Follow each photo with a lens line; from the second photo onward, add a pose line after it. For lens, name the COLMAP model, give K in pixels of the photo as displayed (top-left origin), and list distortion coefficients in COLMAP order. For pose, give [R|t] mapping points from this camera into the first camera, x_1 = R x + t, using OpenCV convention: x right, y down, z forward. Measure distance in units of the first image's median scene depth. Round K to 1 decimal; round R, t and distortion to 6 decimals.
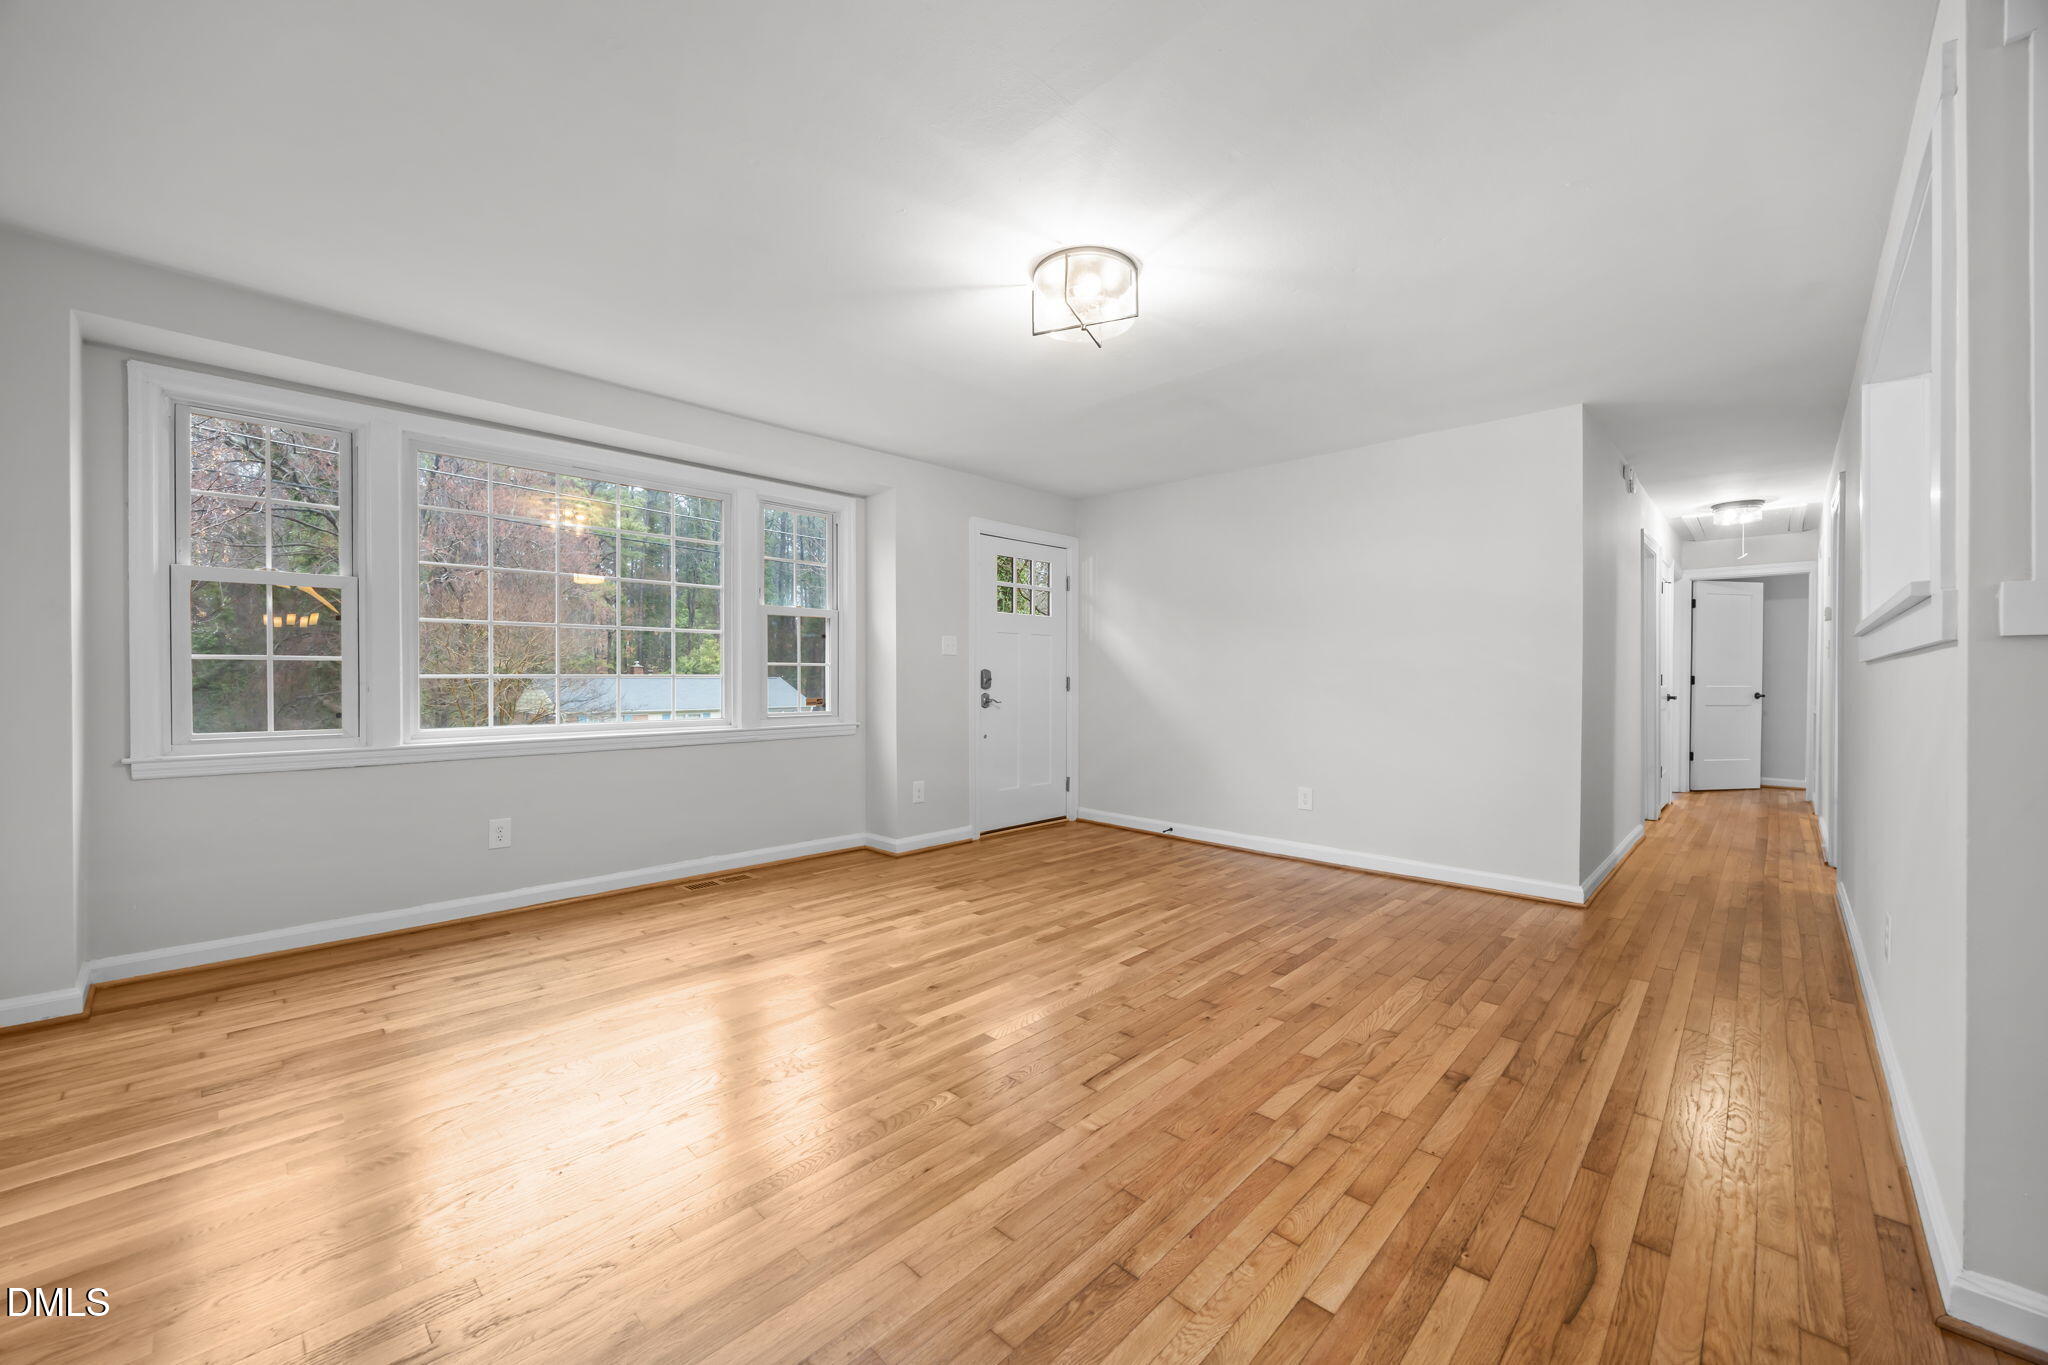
lens RADIAL K [[789.8, 0, 1013.9], [0, 789.8, 681.8], [0, 0, 1]] dist [0.000832, 0.000137]
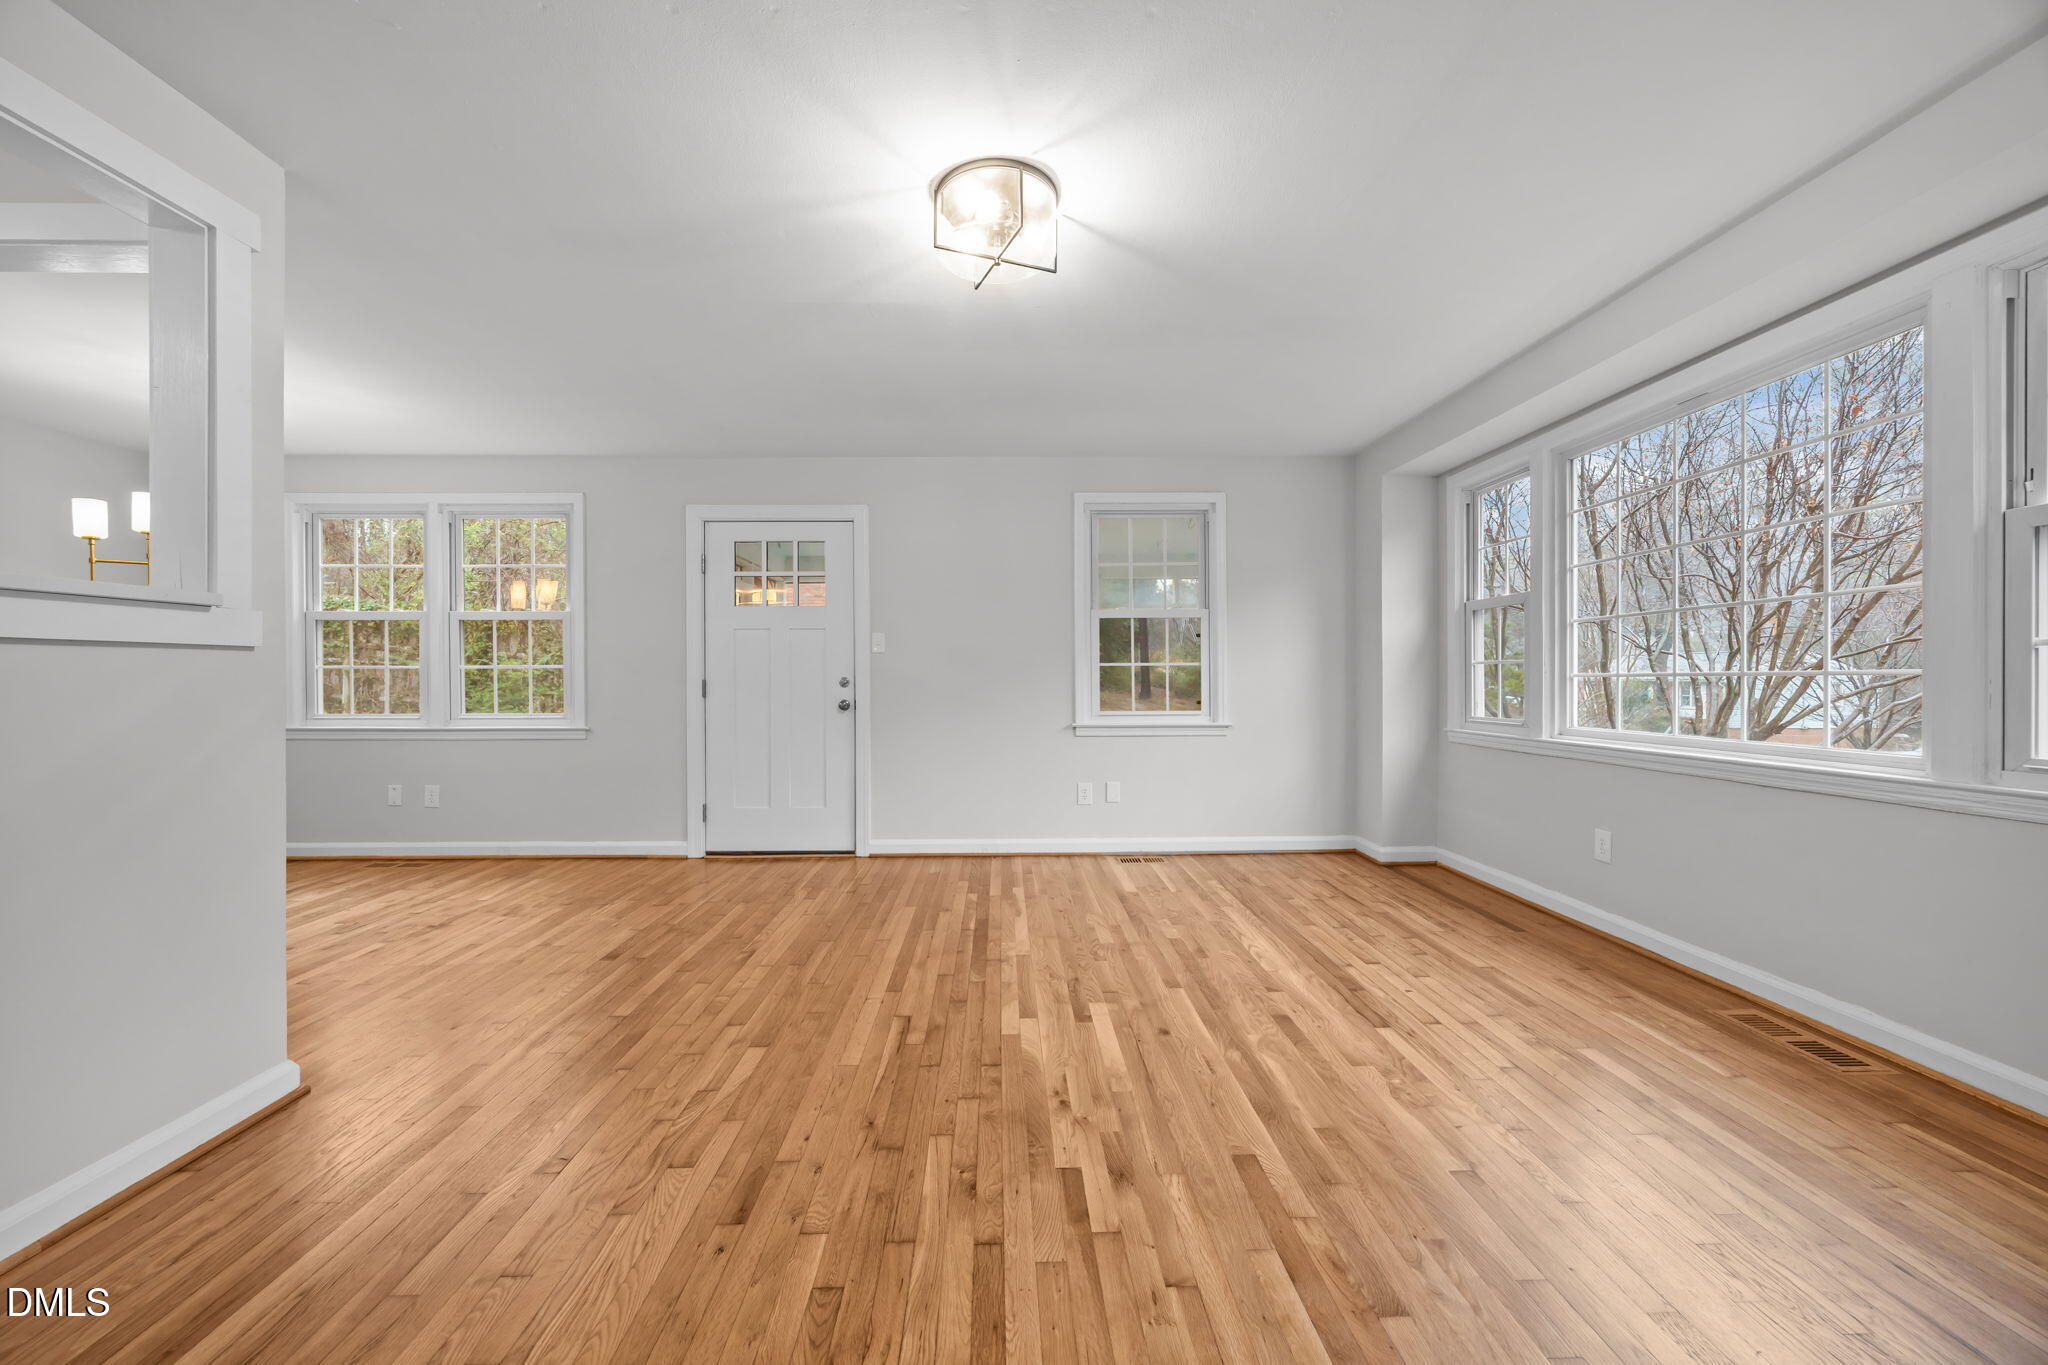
lens RADIAL K [[780.7, 0, 1013.0], [0, 780.7, 682.4], [0, 0, 1]] dist [-0.003100, -0.000024]
pose [[-0.705476, 0.000687, -0.708734, 0.445170], [-0.006837, 0.999946, 0.007774, -0.002409], [0.708701, 0.010330, -0.705433, 1.062220]]
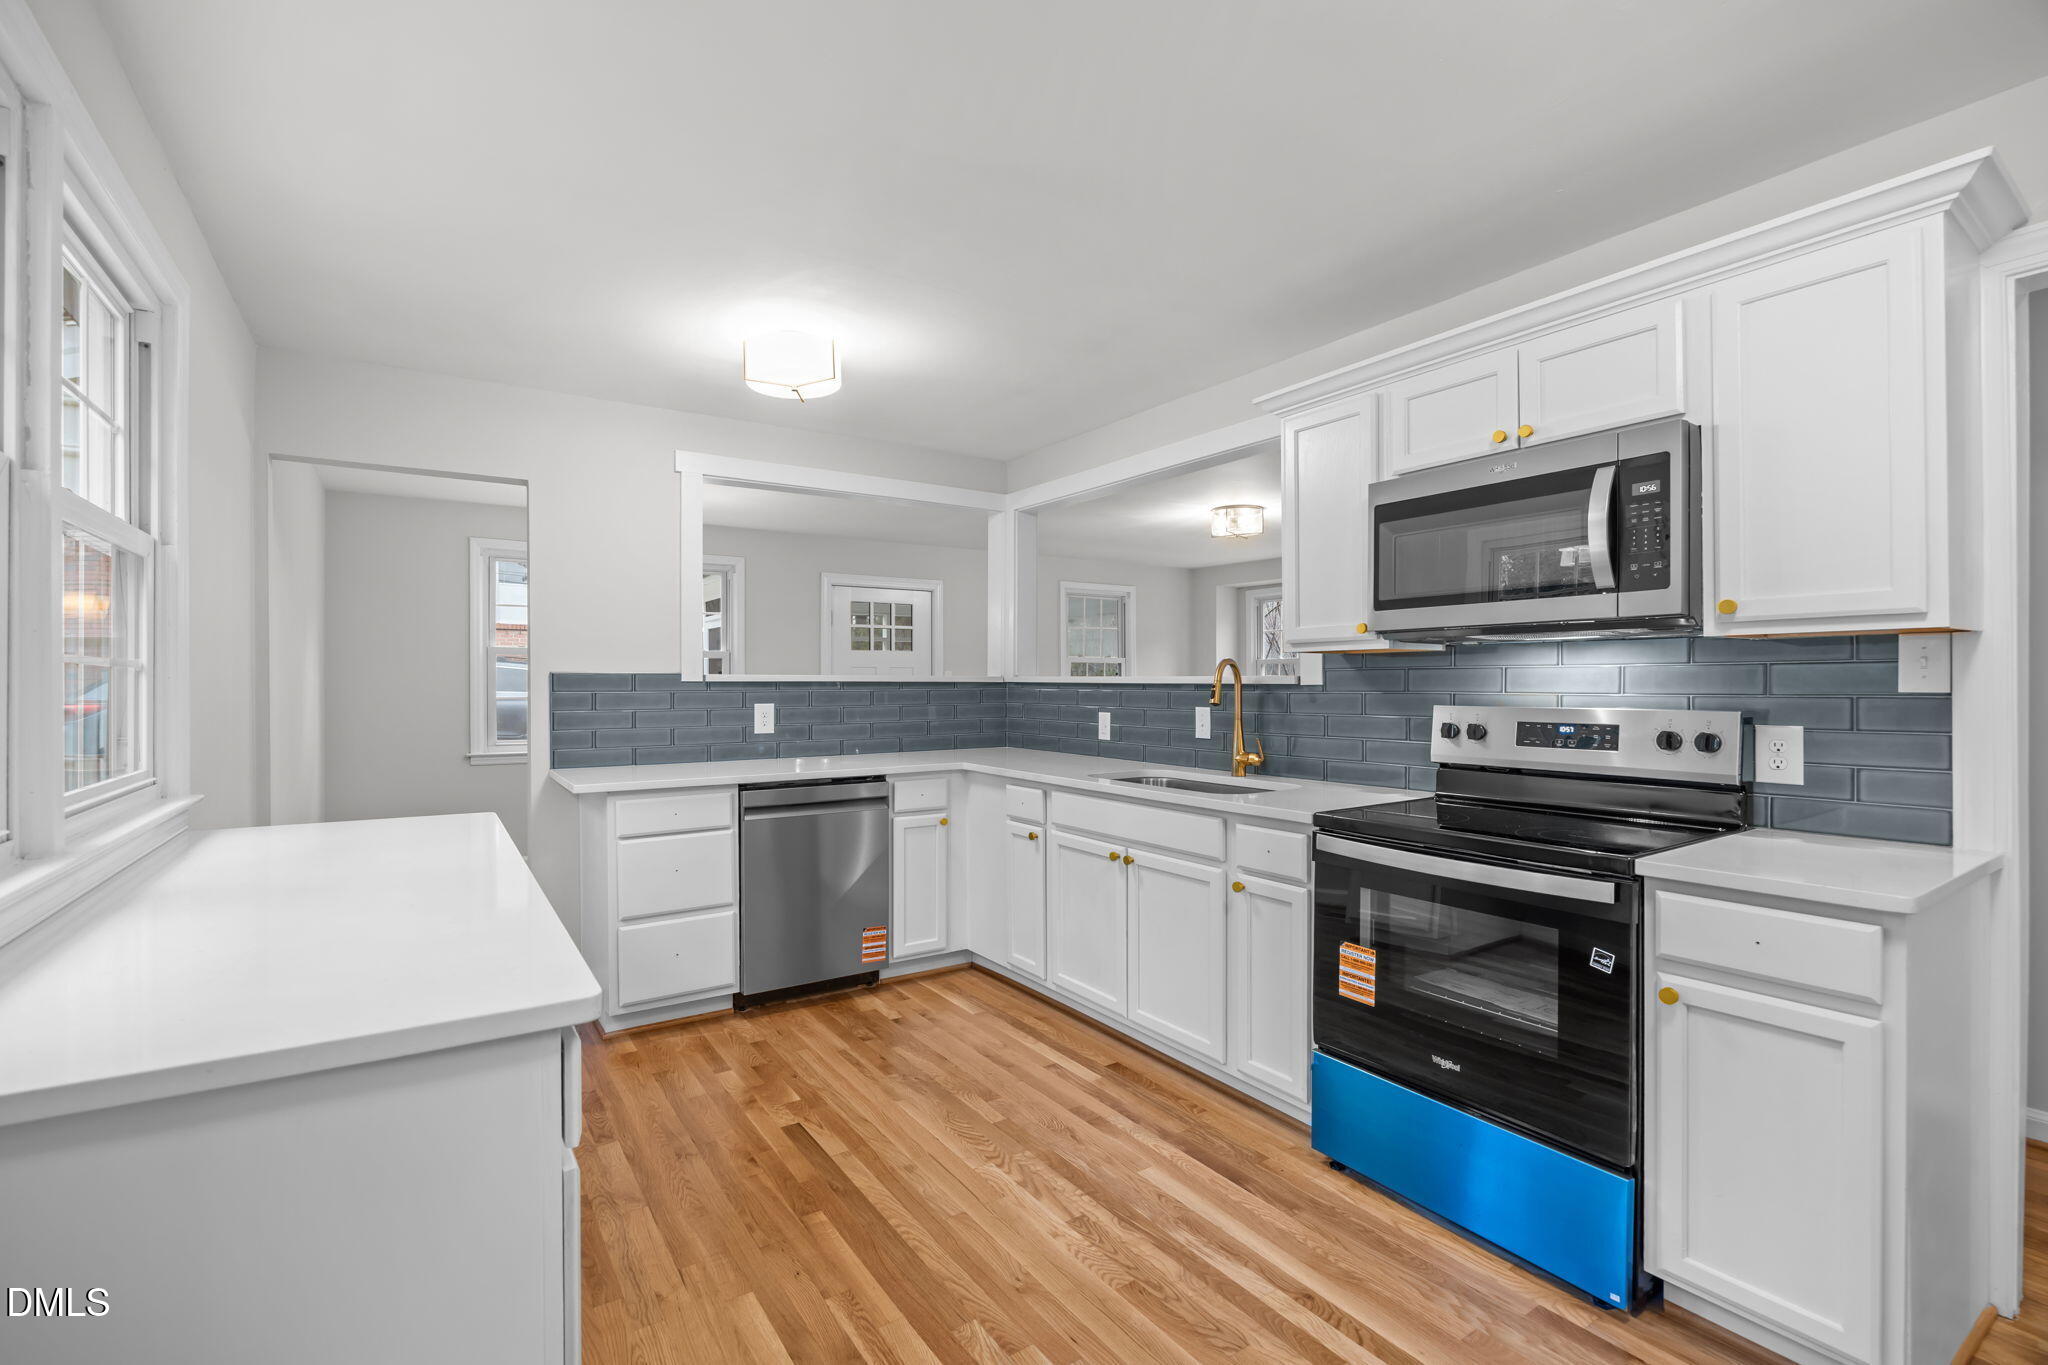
lens RADIAL K [[896.6, 0, 1006.2], [0, 896.6, 684.1], [0, 0, 1]] dist [-0.001466, -0.000024]
pose [[-0.219030, -0.001675, -0.975717, 1.654522], [-0.003034, 0.999995, -0.001036, -0.039603], [0.975713, 0.002733, -0.219034, 0.612667]]
